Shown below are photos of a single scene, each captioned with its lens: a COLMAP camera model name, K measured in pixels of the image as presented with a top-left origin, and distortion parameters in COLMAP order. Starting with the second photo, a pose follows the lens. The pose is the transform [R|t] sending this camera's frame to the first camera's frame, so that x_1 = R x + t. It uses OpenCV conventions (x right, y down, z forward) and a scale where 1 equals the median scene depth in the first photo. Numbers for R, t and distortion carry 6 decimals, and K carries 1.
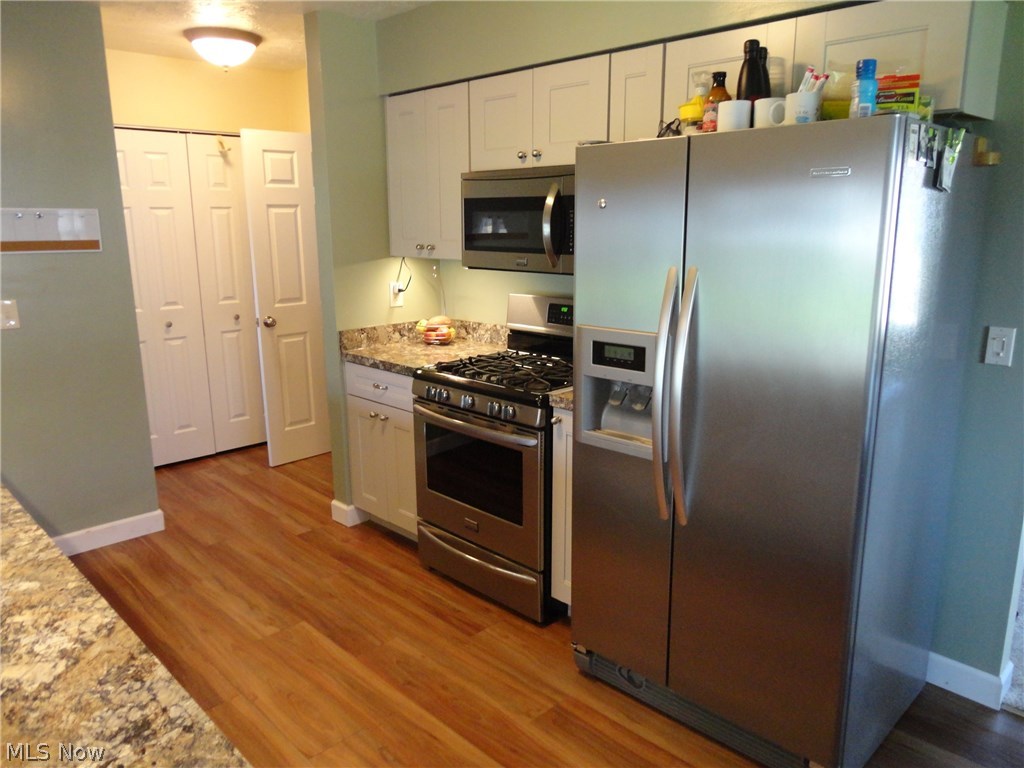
lens RADIAL K [[751.8, 0, 512.0], [0, 751.8, 384.0], [0, 0, 1]] dist [-0.014359, 0.021525]
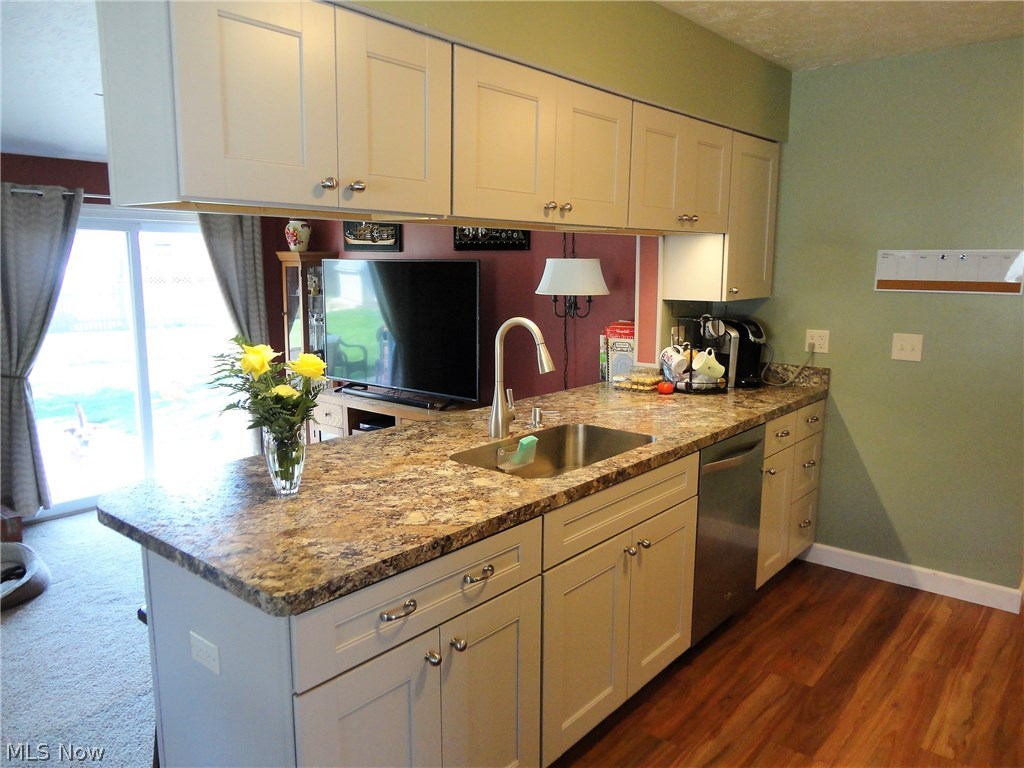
lens RADIAL K [[751.8, 0, 512.0], [0, 751.8, 384.0], [0, 0, 1]] dist [-0.014359, 0.021525]
pose [[0.100320, 0.165596, -0.981078, 0.821607], [-0.219007, 0.965543, 0.140579, -0.162798], [0.970552, 0.200760, 0.133130, 0.755575]]
